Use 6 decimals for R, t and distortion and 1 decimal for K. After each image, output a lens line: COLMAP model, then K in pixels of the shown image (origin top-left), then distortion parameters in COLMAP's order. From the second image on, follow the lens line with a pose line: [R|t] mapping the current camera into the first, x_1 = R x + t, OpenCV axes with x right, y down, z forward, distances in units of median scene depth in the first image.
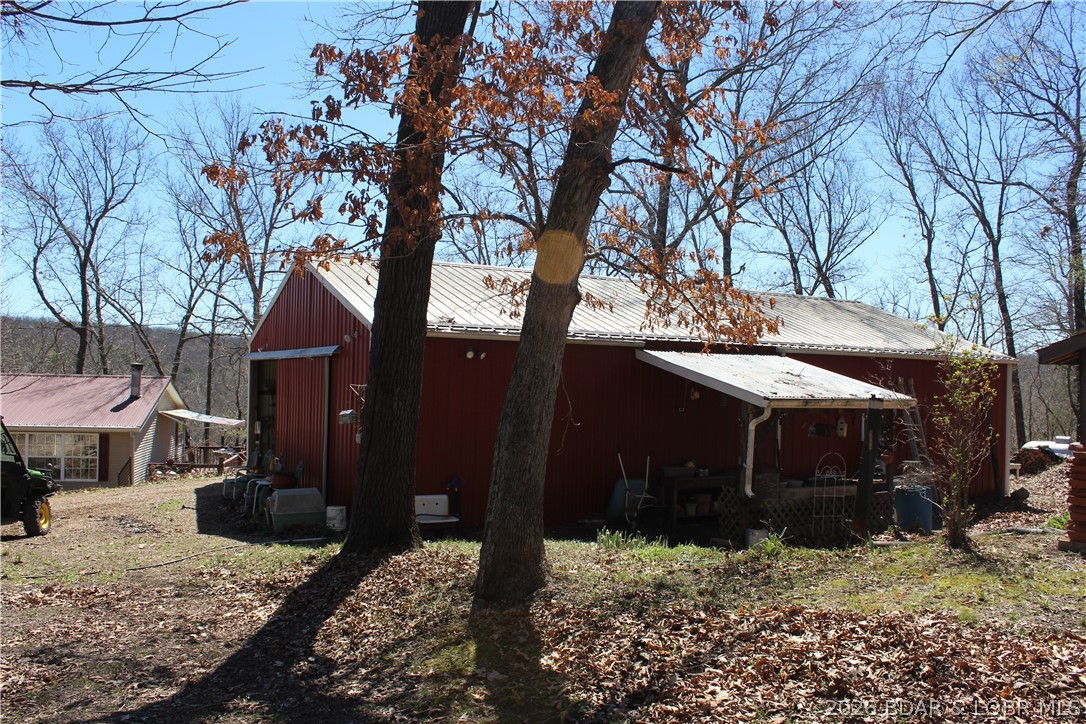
lens RADIAL K [[906.8, 0, 543.2], [0, 906.8, 363.8], [0, 0, 1]] dist [-0.077666, -0.000772]
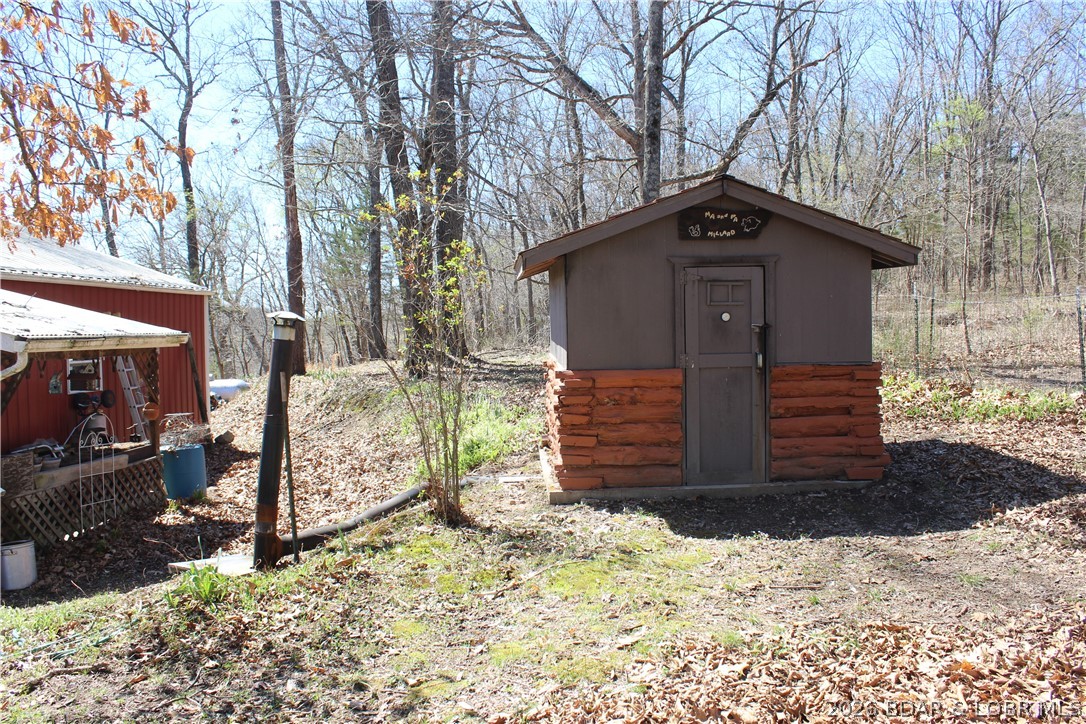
lens RADIAL K [[906.8, 0, 543.0], [0, 906.8, 362.2], [0, 0, 1]] dist [-0.077666, -0.000772]
pose [[0.567041, -0.060624, 0.821456, -0.052855], [0.010445, 0.997737, 0.066424, 0.016545], [-0.823624, -0.029085, 0.566391, 0.321497]]
